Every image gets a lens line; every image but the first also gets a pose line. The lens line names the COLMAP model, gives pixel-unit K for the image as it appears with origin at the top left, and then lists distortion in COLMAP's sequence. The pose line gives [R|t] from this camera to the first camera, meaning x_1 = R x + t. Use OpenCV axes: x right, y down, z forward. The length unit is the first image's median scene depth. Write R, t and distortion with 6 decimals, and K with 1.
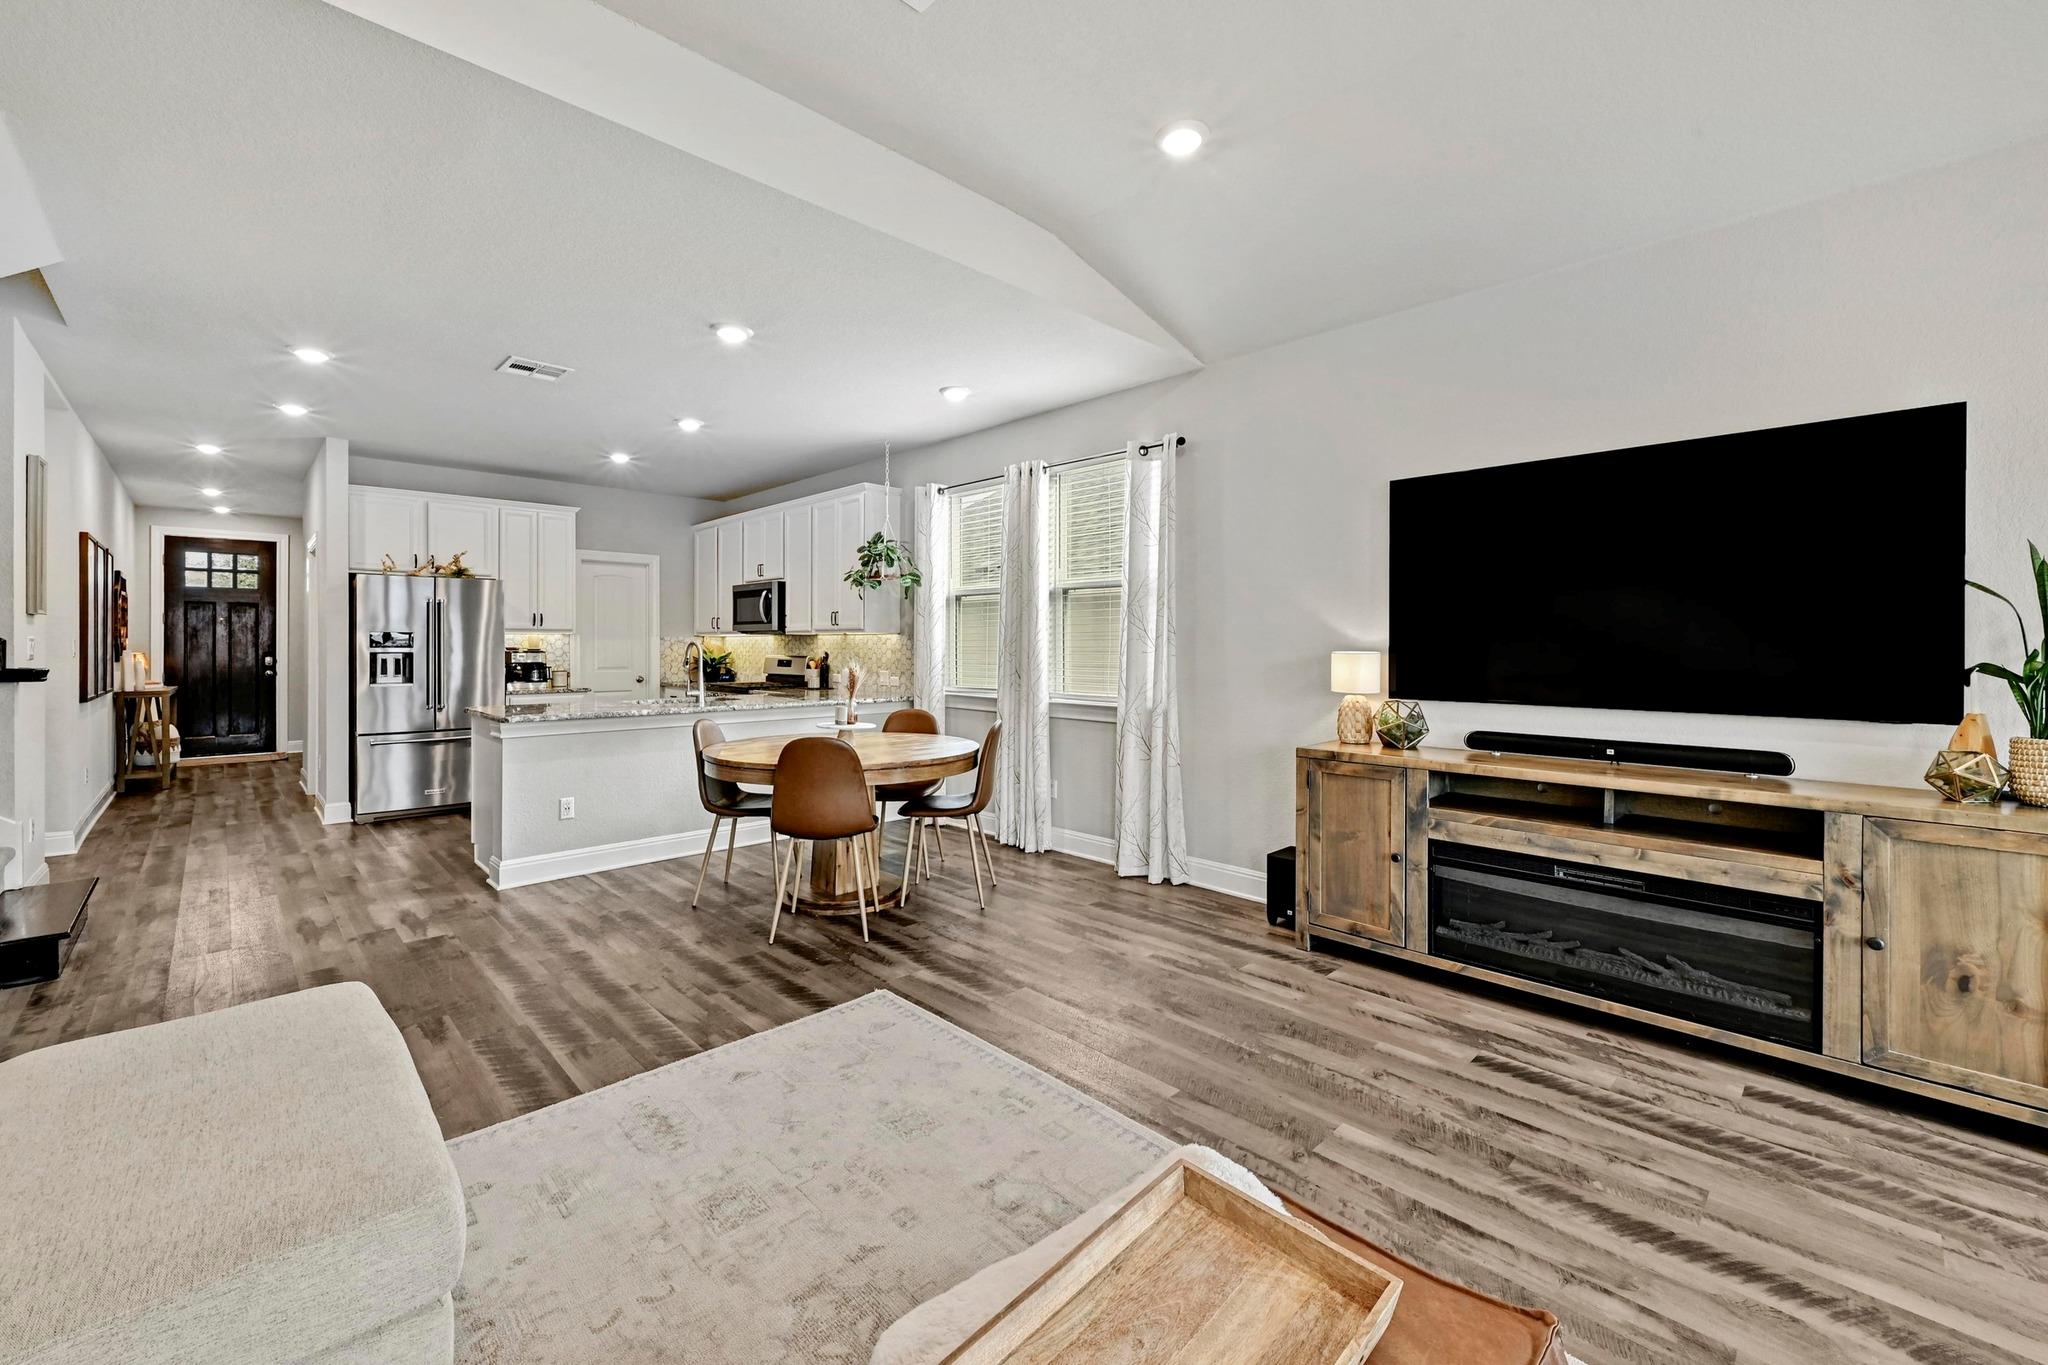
lens RADIAL K [[830.9, 0, 1018.3], [0, 830.9, 646.1], [0, 0, 1]] dist [-0.002208, 0.000009]
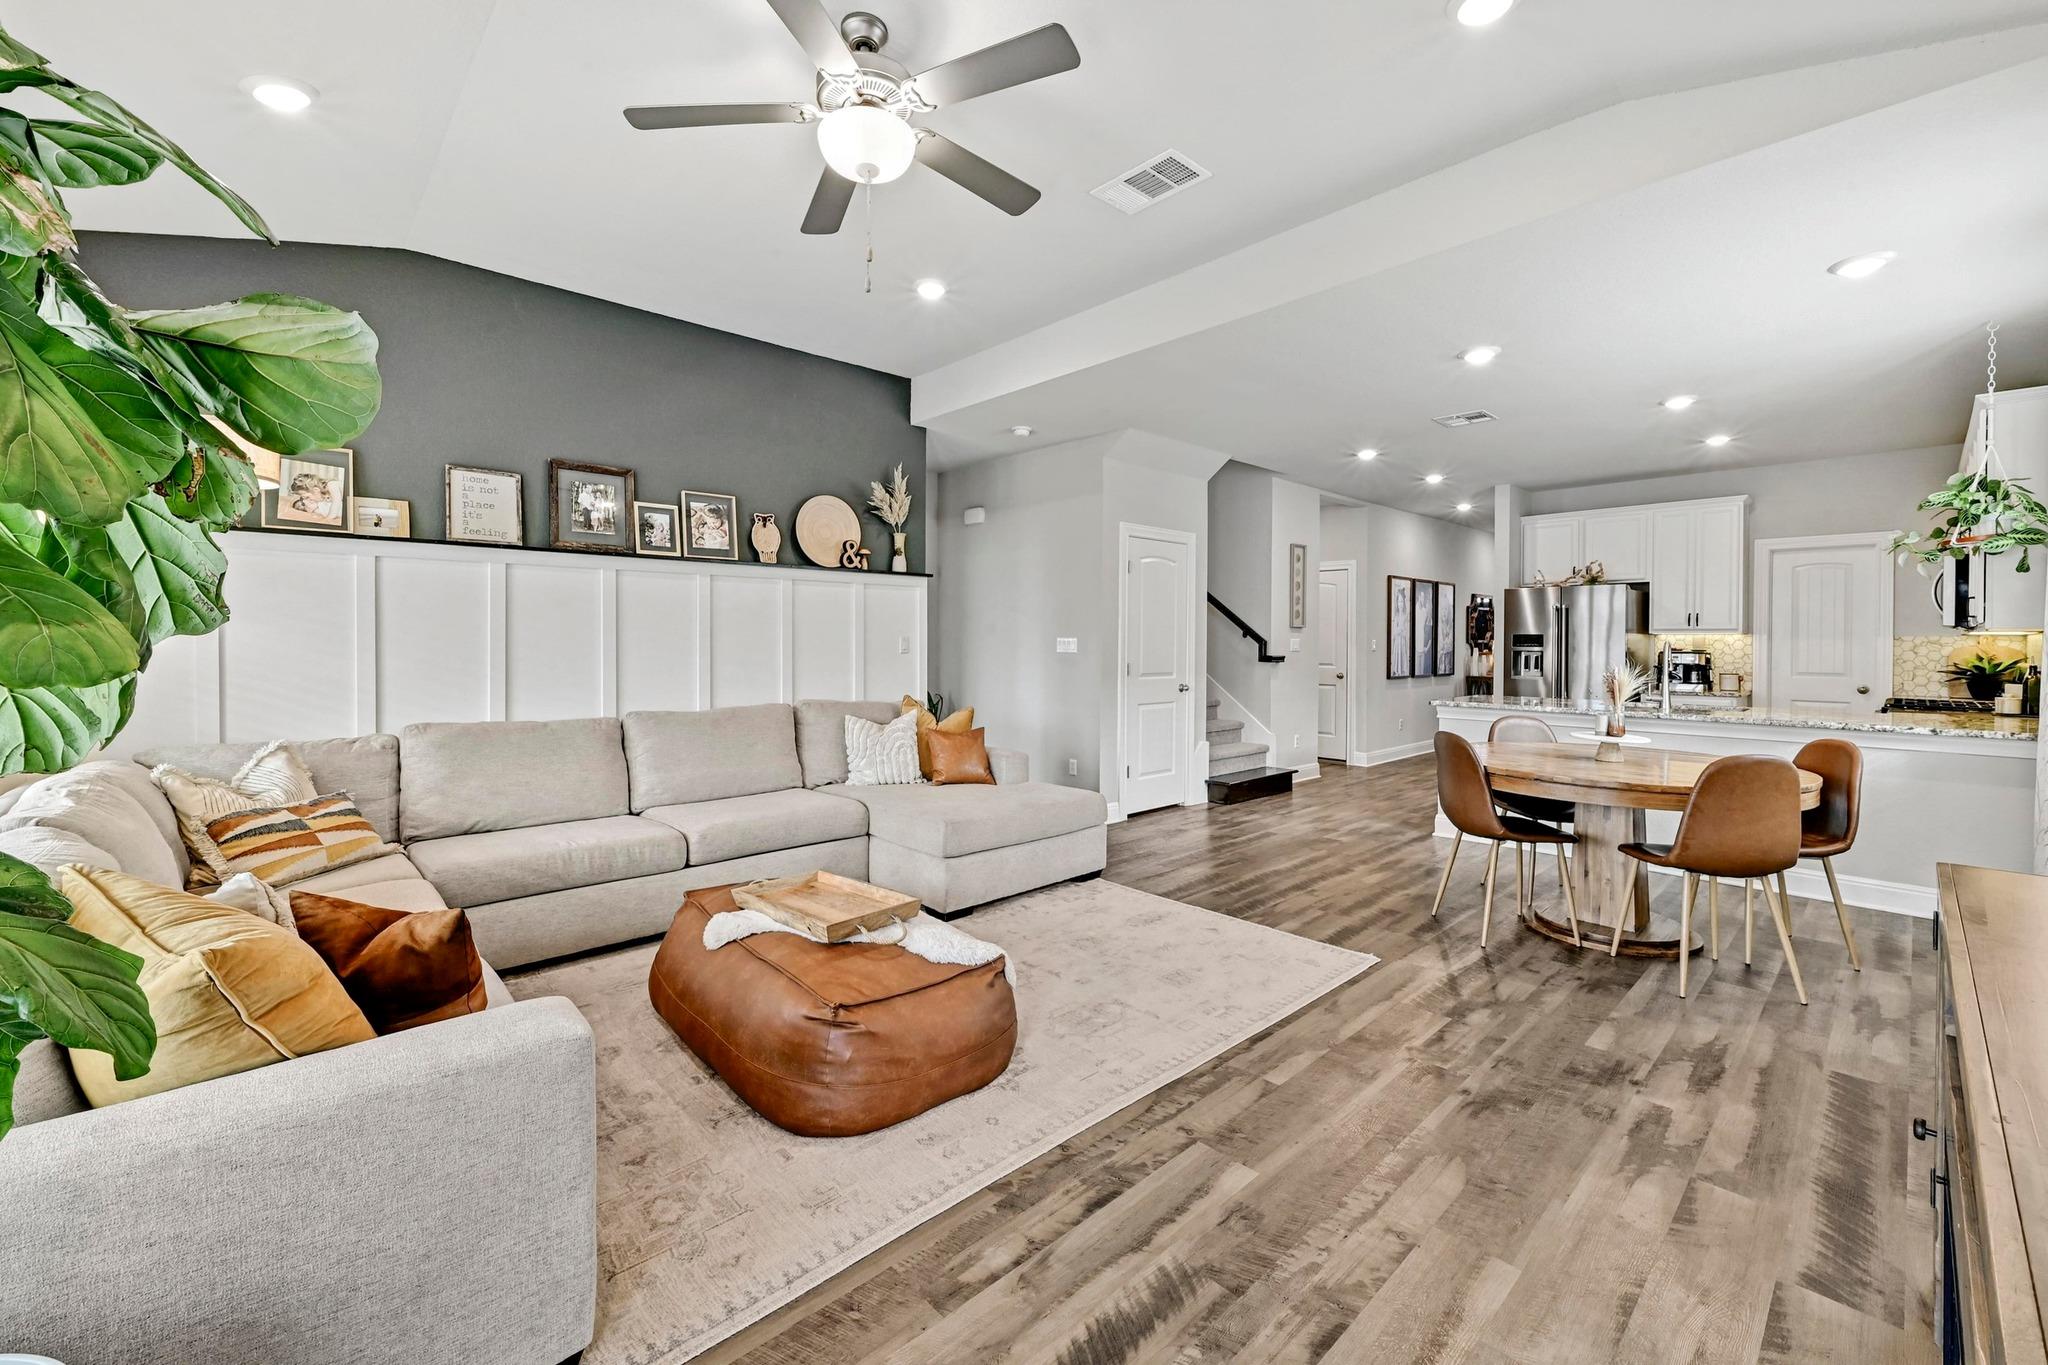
lens RADIAL K [[830.9, 0, 1026.3], [0, 830.9, 651.9], [0, 0, 1]] dist [-0.002208, 0.000009]
pose [[-0.020101, 0.011695, -0.999730, 0.653242], [-0.006537, 0.999909, 0.011829, -0.000784], [0.999777, 0.006773, -0.020023, 0.384786]]
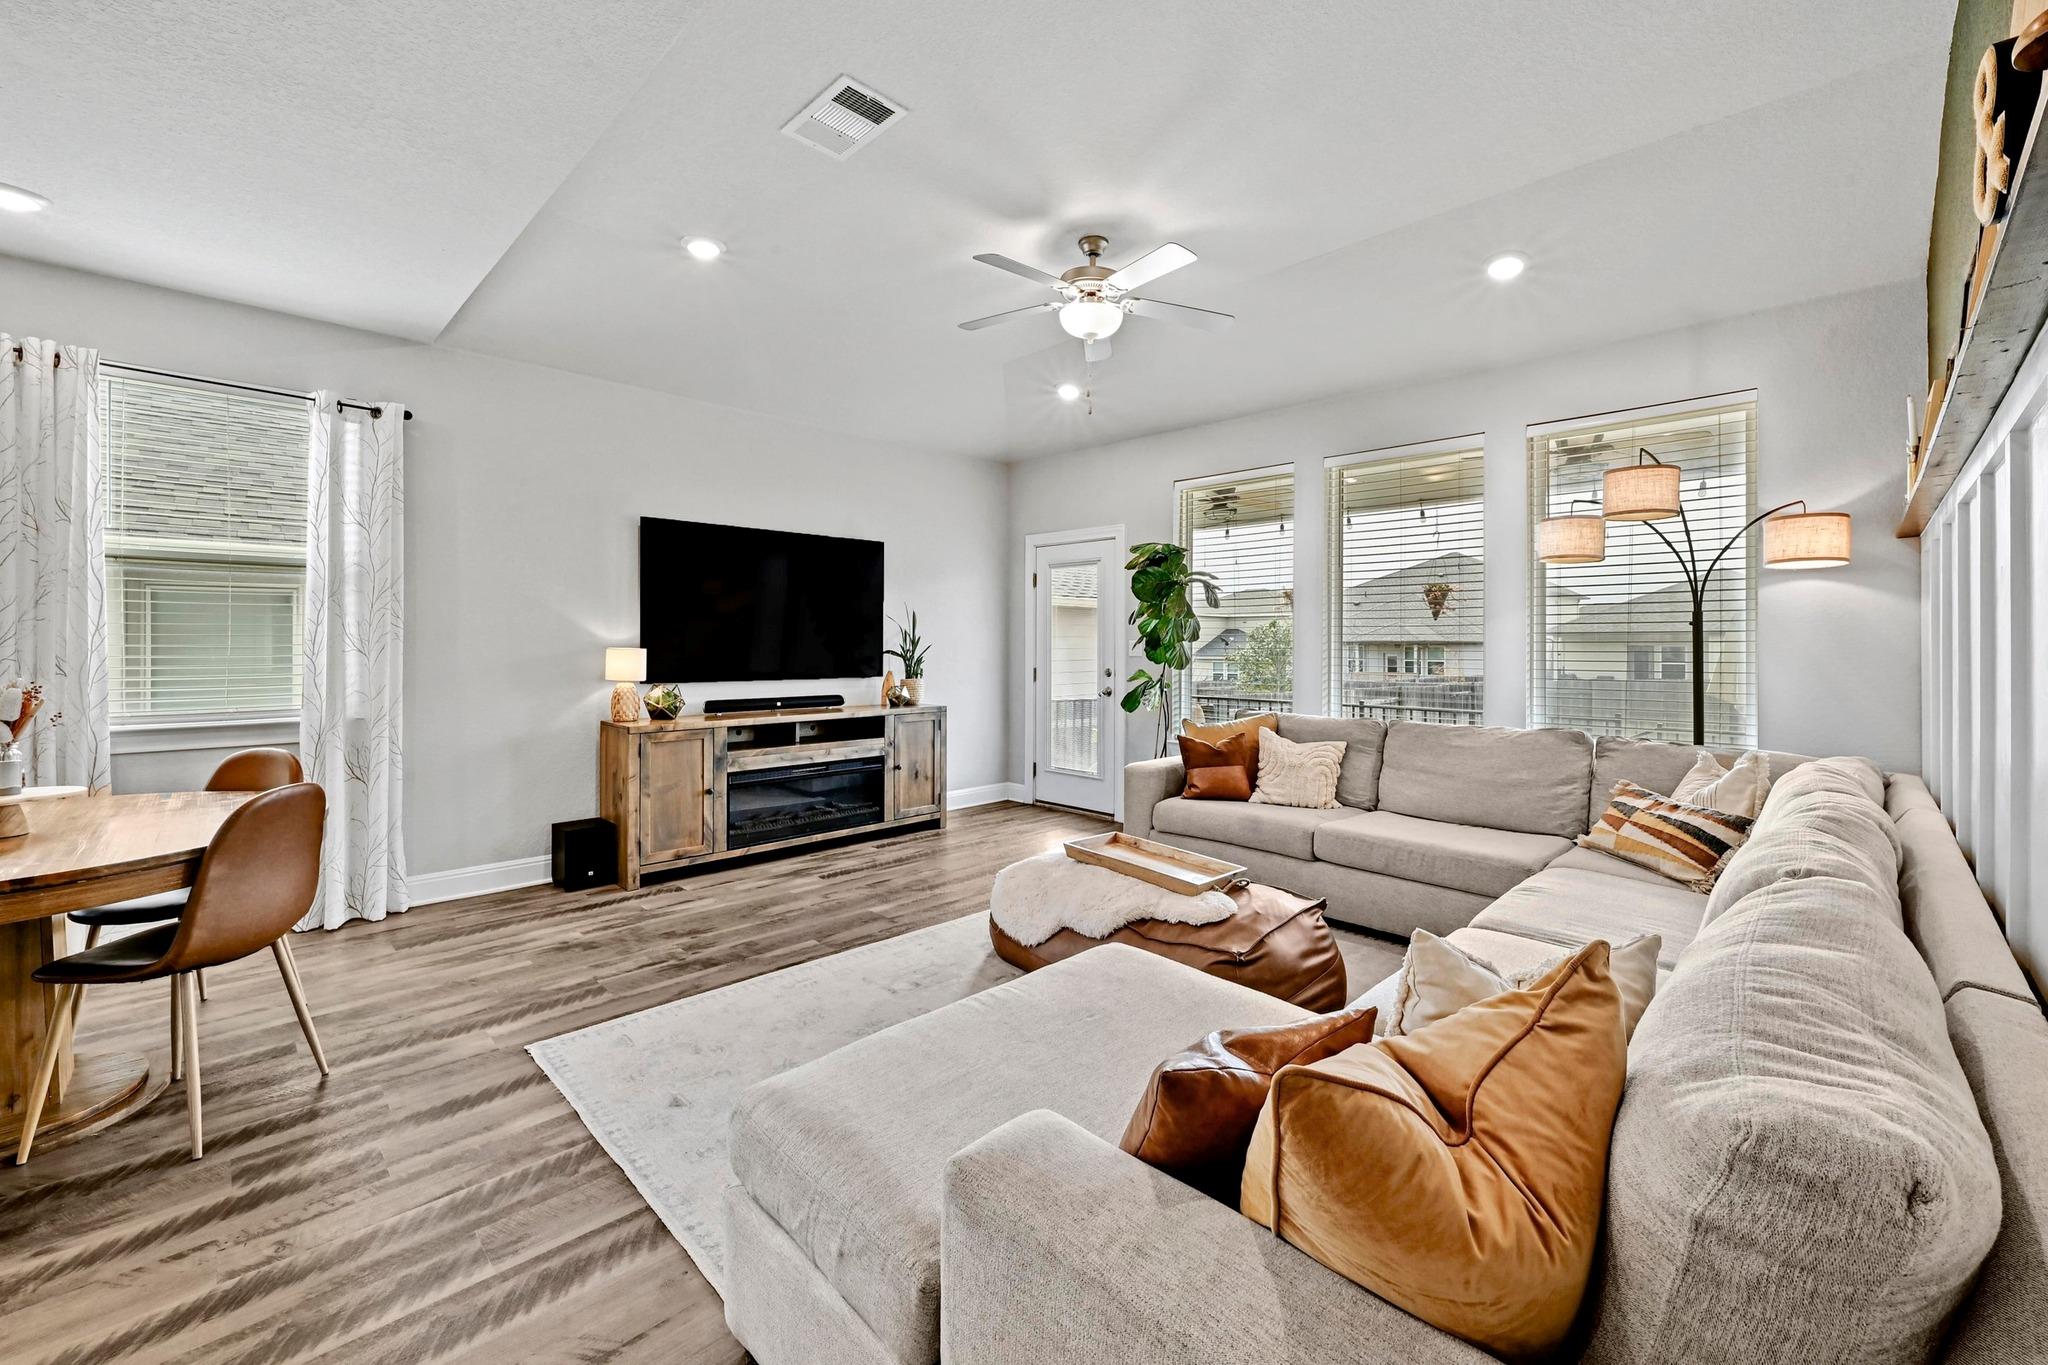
lens RADIAL K [[830.9, 0, 1030.2], [0, 830.9, 642.1], [0, 0, 1]] dist [-0.002208, 0.000009]
pose [[-0.020260, -0.000726, 0.999794, -0.714799], [-0.000505, 1.000000, 0.000716, -0.002900], [-0.999795, -0.000490, -0.020260, 0.346271]]
